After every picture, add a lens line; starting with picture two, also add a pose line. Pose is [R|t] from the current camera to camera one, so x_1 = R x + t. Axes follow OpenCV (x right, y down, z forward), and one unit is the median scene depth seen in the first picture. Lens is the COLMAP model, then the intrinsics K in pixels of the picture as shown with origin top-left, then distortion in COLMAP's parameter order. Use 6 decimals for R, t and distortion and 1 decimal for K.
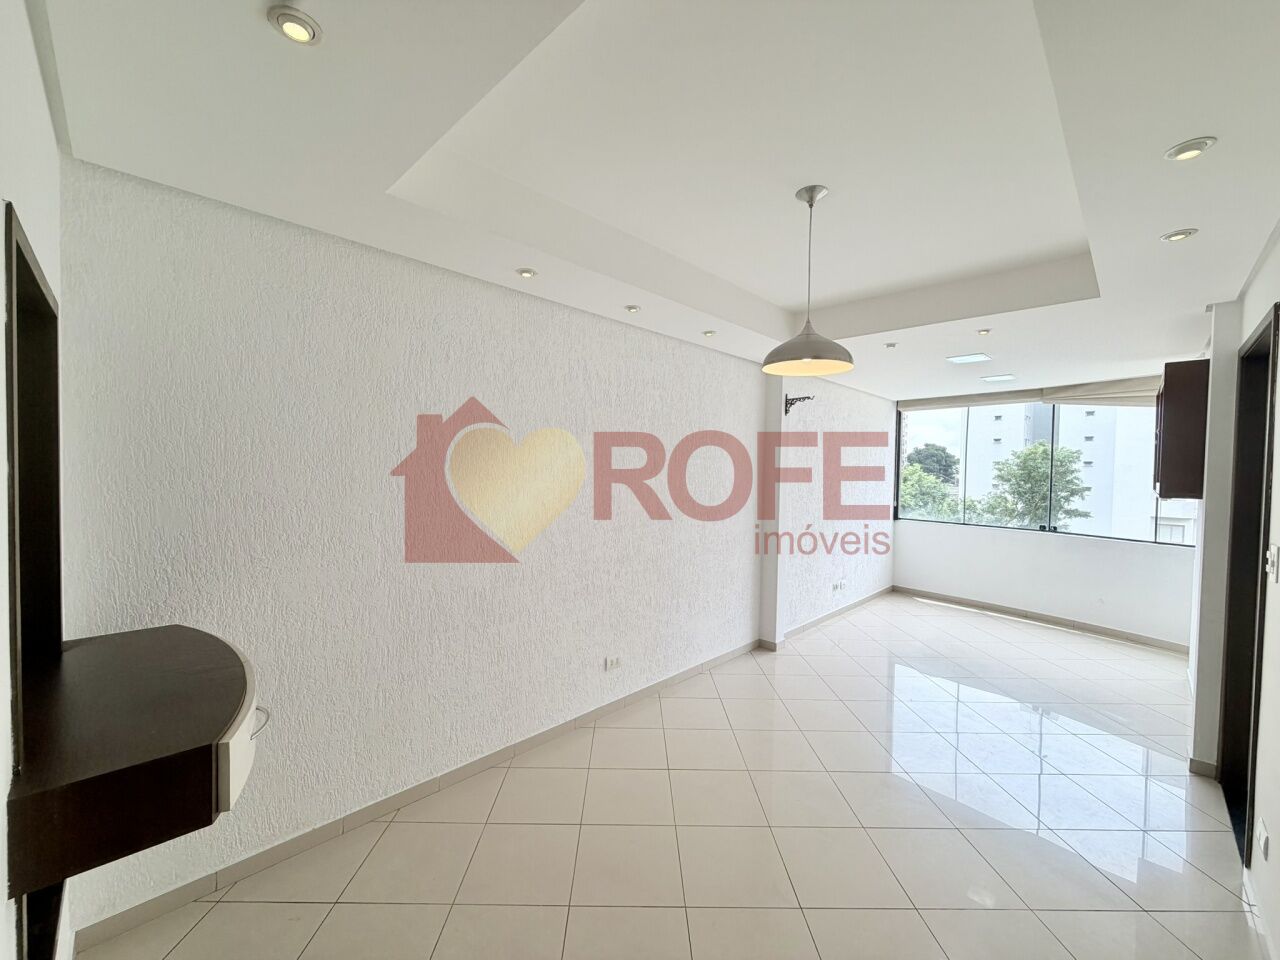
lens RADIAL K [[510.6, 0, 636.3], [0, 510.6, 481.6], [0, 0, 1]] dist [-0.000088, -0.000145]
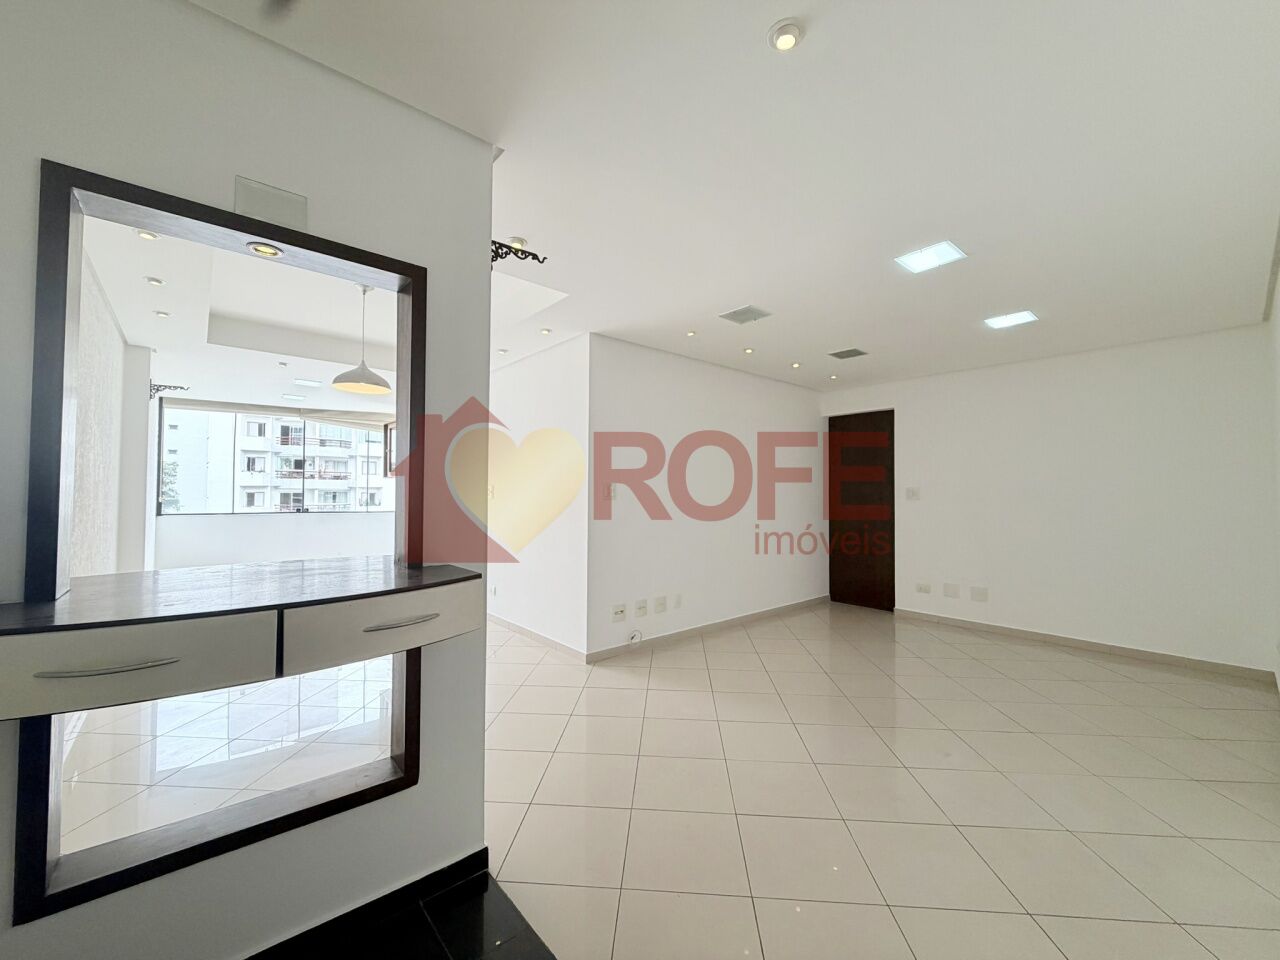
lens RADIAL K [[510.6, 0, 638.1], [0, 510.6, 482.0], [0, 0, 1]] dist [-0.000088, -0.000145]
pose [[0.083492, 0.005037, 0.996496, -0.065139], [0.023570, 0.999697, -0.007028, 0.006188], [-0.996230, 0.024074, 0.083348, -0.002215]]
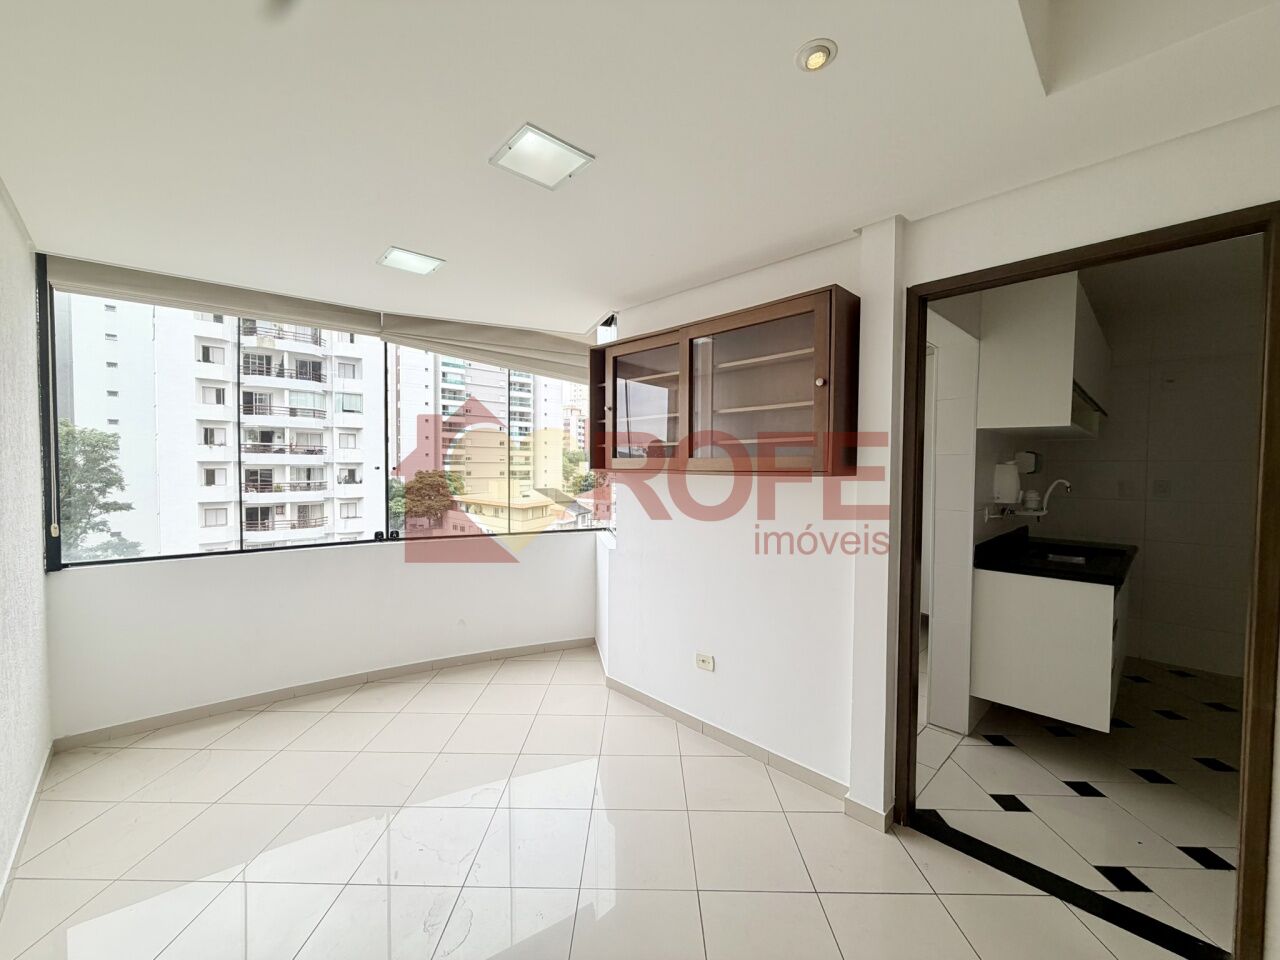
lens RADIAL K [[510.6, 0, 635.7], [0, 510.6, 482.8], [0, 0, 1]] dist [-0.000088, -0.000145]
pose [[0.029645, -0.047660, 0.998424, 0.022648], [0.021744, 0.998657, 0.047025, 0.000100], [-0.999324, 0.020316, 0.030641, 0.088521]]
